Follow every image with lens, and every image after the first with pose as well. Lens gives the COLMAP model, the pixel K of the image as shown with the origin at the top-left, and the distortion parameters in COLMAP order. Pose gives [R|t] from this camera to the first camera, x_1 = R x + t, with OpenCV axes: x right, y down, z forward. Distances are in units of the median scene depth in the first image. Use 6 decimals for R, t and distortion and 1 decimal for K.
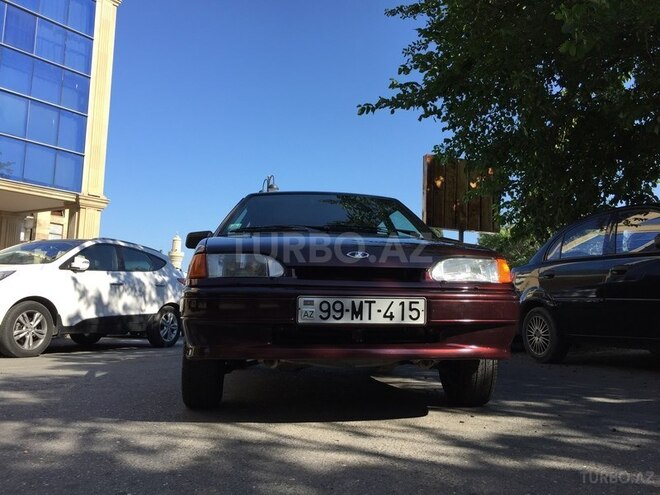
lens RADIAL K [[562.9, 0, 330.2], [0, 562.9, 245.1], [0, 0, 1]] dist [0.063805, 0.005012]
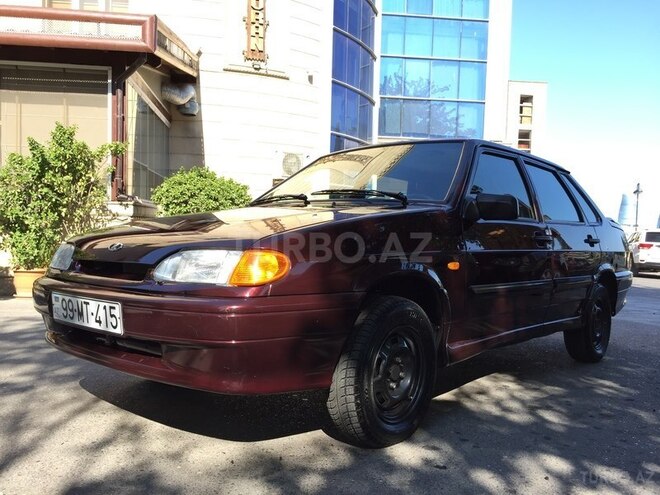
lens RADIAL K [[562.9, 0, 330.3], [0, 562.9, 250.1], [0, 0, 1]] dist [0.063805, 0.005012]
pose [[0.698056, 0.018644, -0.715800, 0.970835], [0.065766, 0.993766, 0.090020, -0.037042], [0.713016, -0.109914, 0.692479, 0.657928]]
